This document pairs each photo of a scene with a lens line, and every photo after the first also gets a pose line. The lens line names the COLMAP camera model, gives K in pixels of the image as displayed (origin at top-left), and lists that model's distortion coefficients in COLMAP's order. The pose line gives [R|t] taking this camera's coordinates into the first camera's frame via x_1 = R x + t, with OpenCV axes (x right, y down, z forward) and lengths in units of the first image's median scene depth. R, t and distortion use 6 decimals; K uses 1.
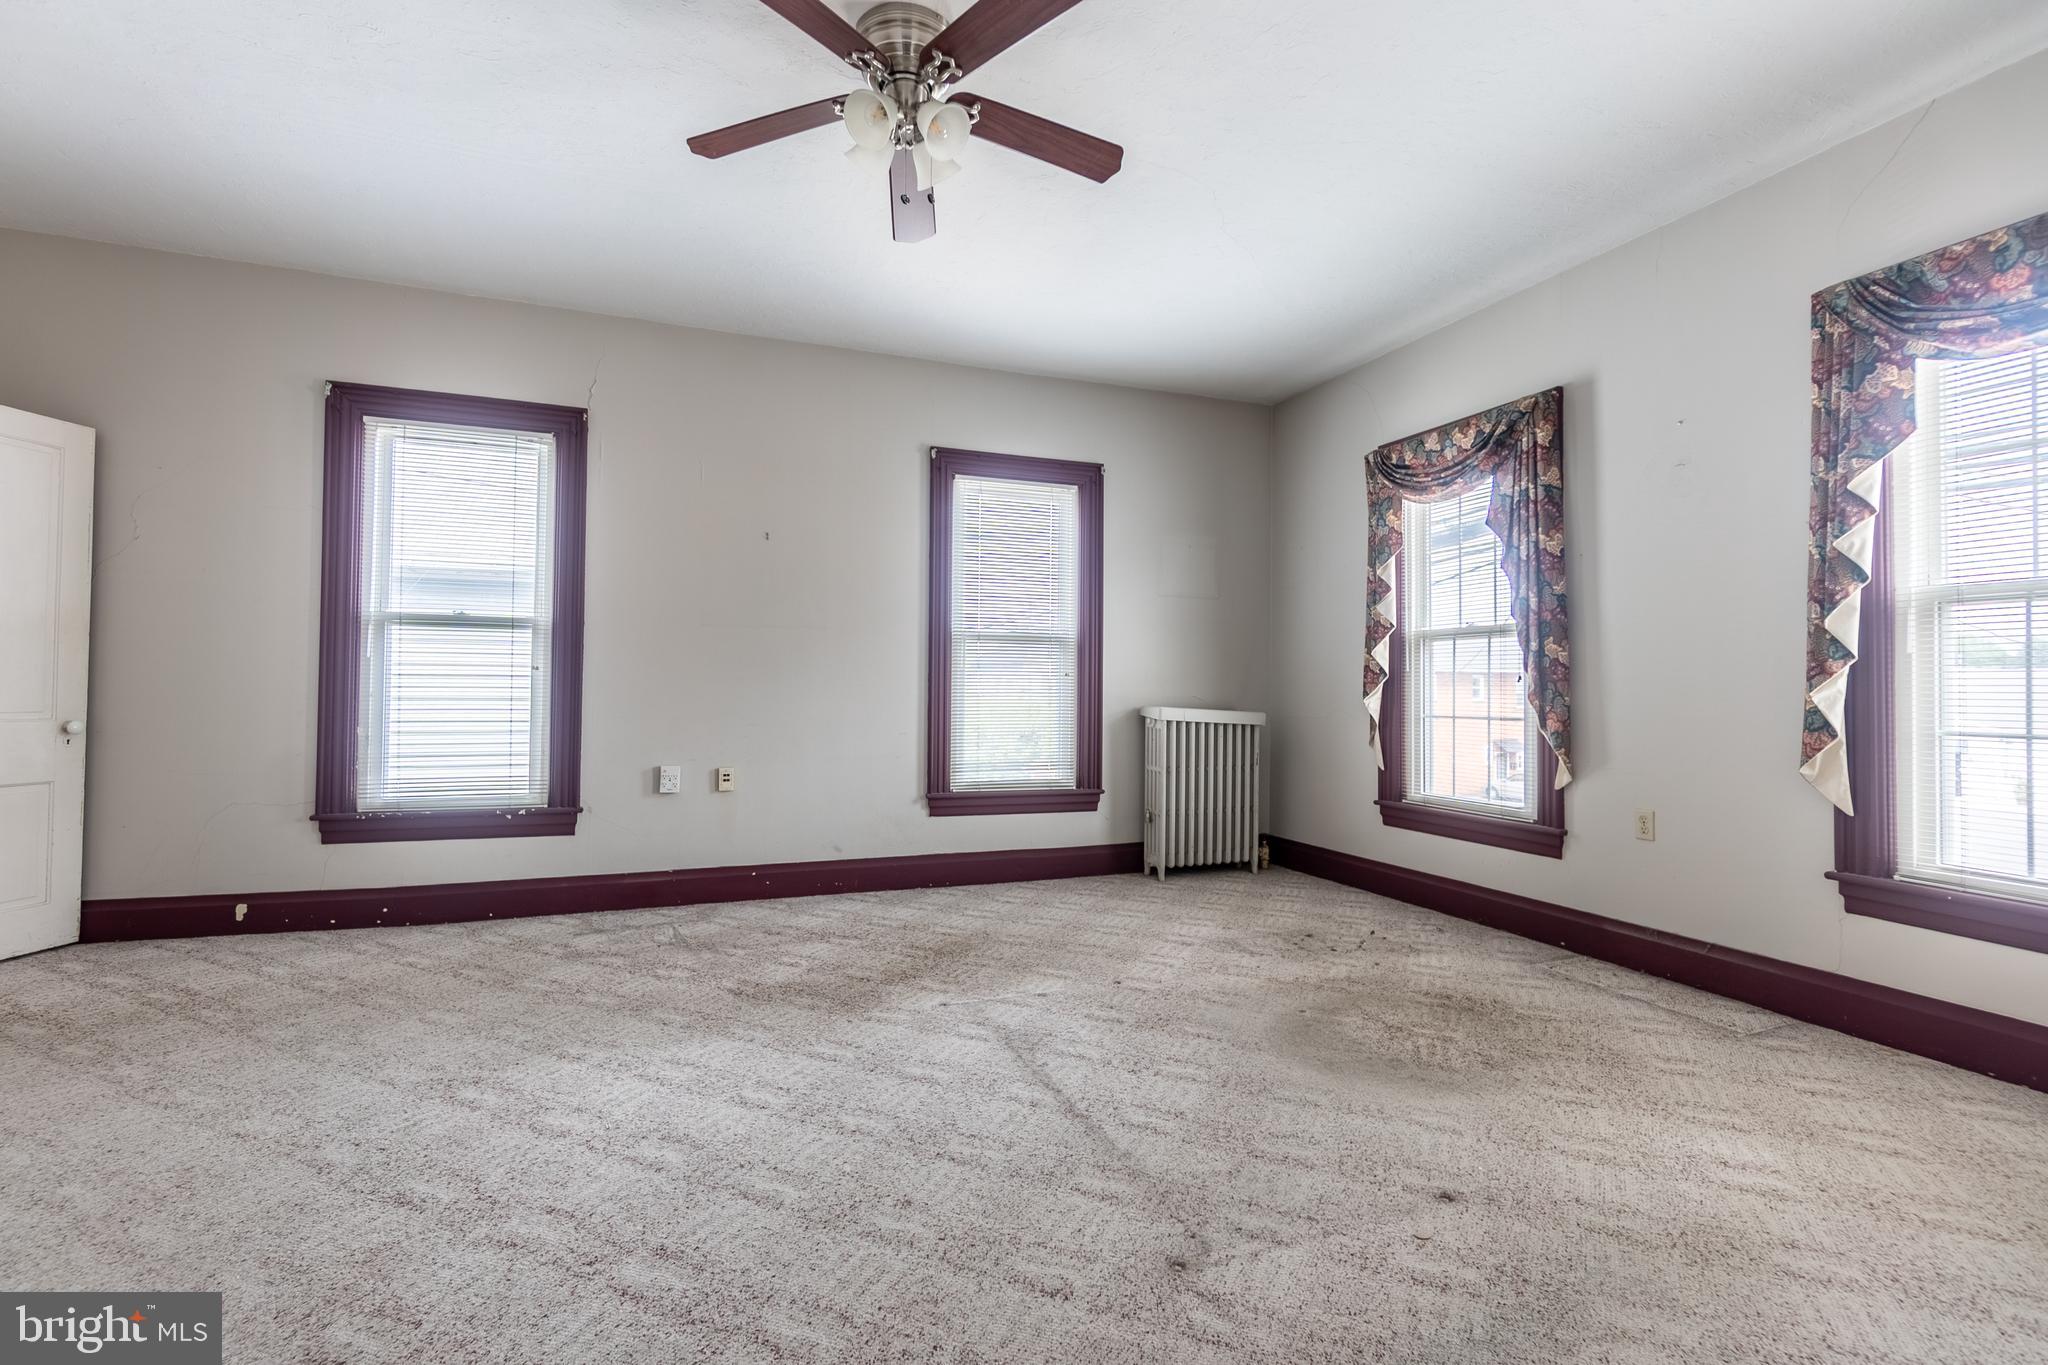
lens RADIAL K [[903.0, 0, 1011.7], [0, 903.0, 667.0], [0, 0, 1]] dist [-0.005738, 0.001536]
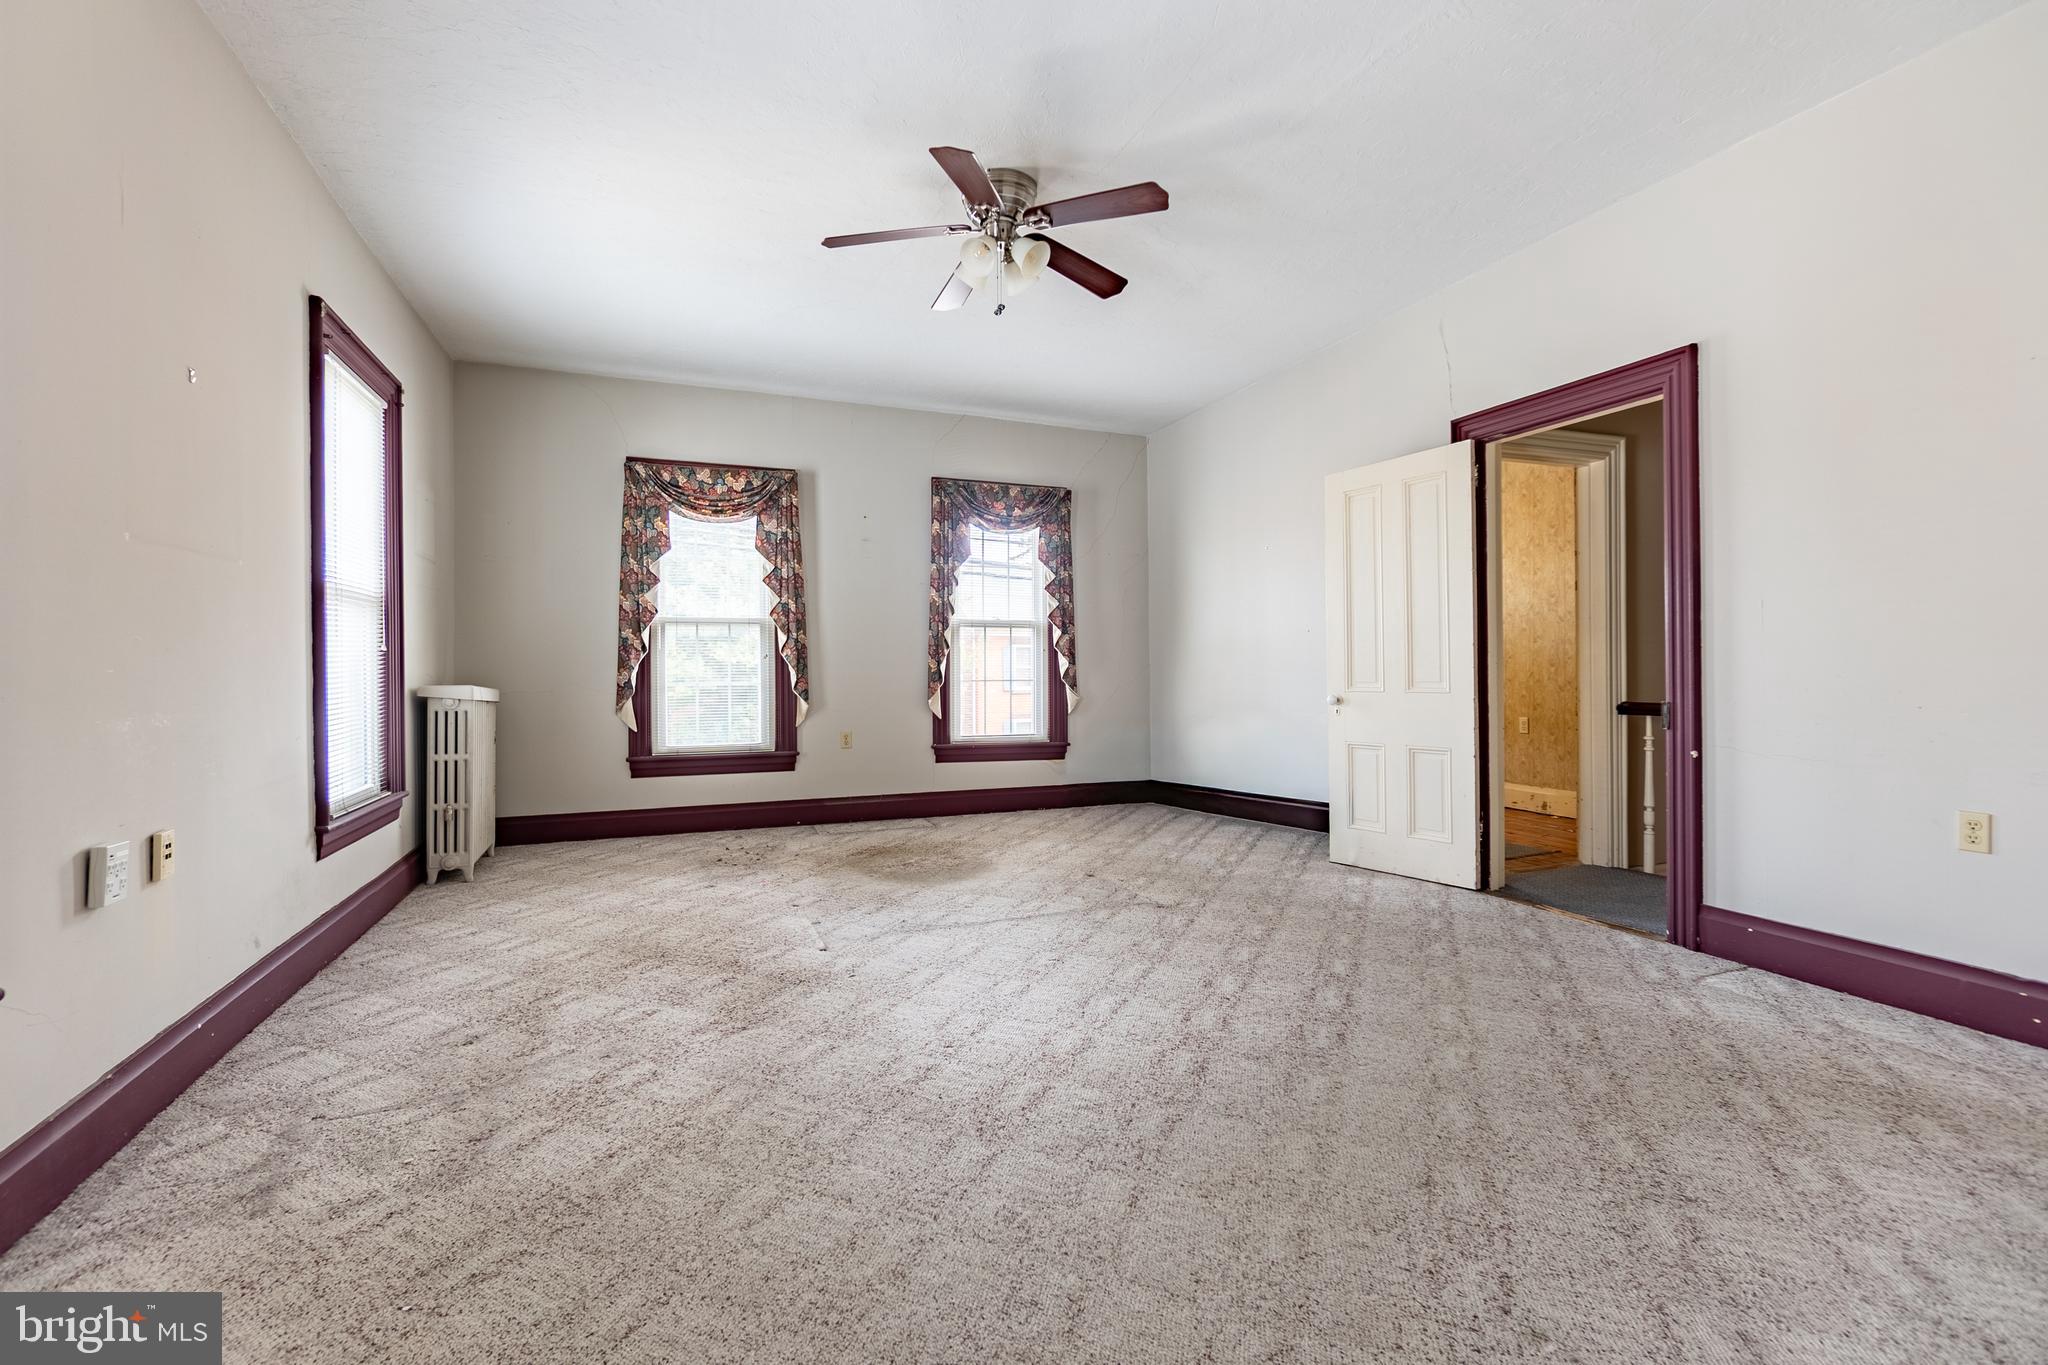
lens RADIAL K [[903.0, 0, 1008.8], [0, 903.0, 680.7], [0, 0, 1]] dist [-0.005738, 0.001536]
pose [[-0.027412, -0.023650, 0.999344, -1.168210], [-0.022659, 0.999478, 0.023032, 0.011719], [-0.999367, -0.022013, -0.027933, 0.796684]]
